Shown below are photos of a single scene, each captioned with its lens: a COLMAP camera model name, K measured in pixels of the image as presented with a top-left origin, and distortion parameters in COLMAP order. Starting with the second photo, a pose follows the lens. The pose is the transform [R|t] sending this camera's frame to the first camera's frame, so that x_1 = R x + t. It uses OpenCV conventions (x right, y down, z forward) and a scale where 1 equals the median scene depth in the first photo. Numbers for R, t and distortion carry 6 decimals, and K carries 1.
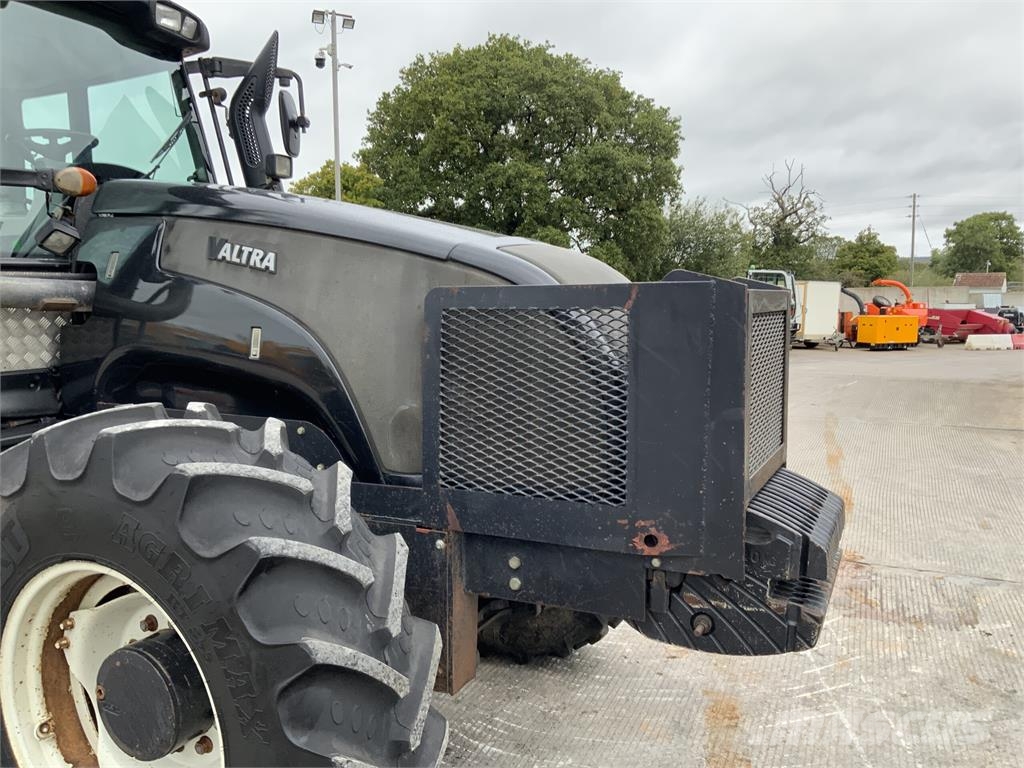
lens RADIAL K [[845.9, 0, 512.9], [0, 845.9, 381.4], [0, 0, 1]] dist [0.067924, -0.131900]
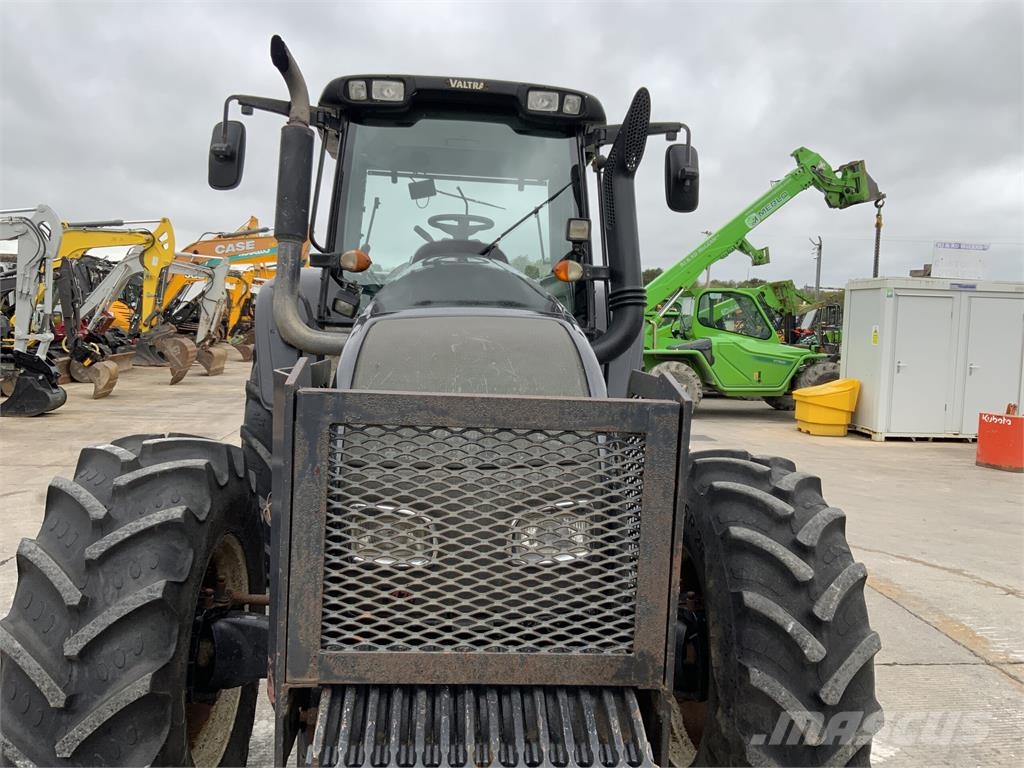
lens RADIAL K [[845.9, 0, 513.4], [0, 845.9, 381.3], [0, 0, 1]] dist [0.067924, -0.131900]
pose [[0.504585, 0.084064, -0.859259, 0.559512], [-0.125515, 0.991817, 0.023326, -0.088049], [0.854189, 0.096080, 0.511008, 0.440282]]
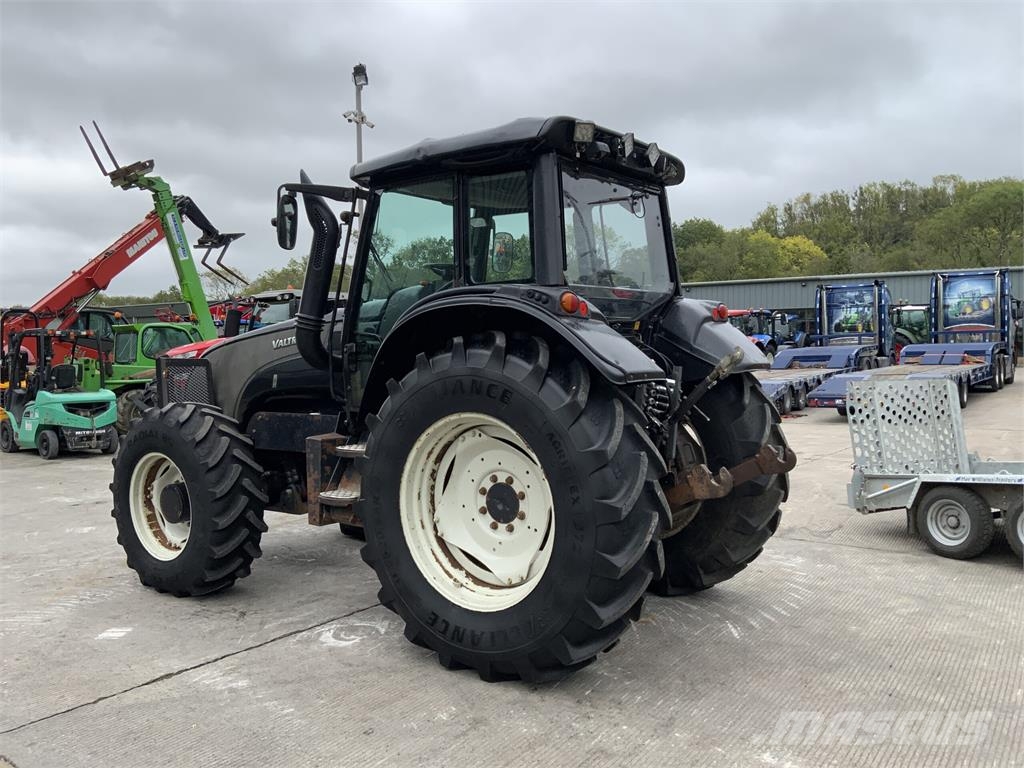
lens RADIAL K [[845.9, 0, 510.0], [0, 845.9, 375.1], [0, 0, 1]] dist [0.067924, -0.131900]
pose [[-0.982596, 0.004810, 0.185694, -0.923643], [0.030283, 0.990439, 0.134584, -0.281888], [-0.183272, 0.137865, -0.973347, 2.499082]]
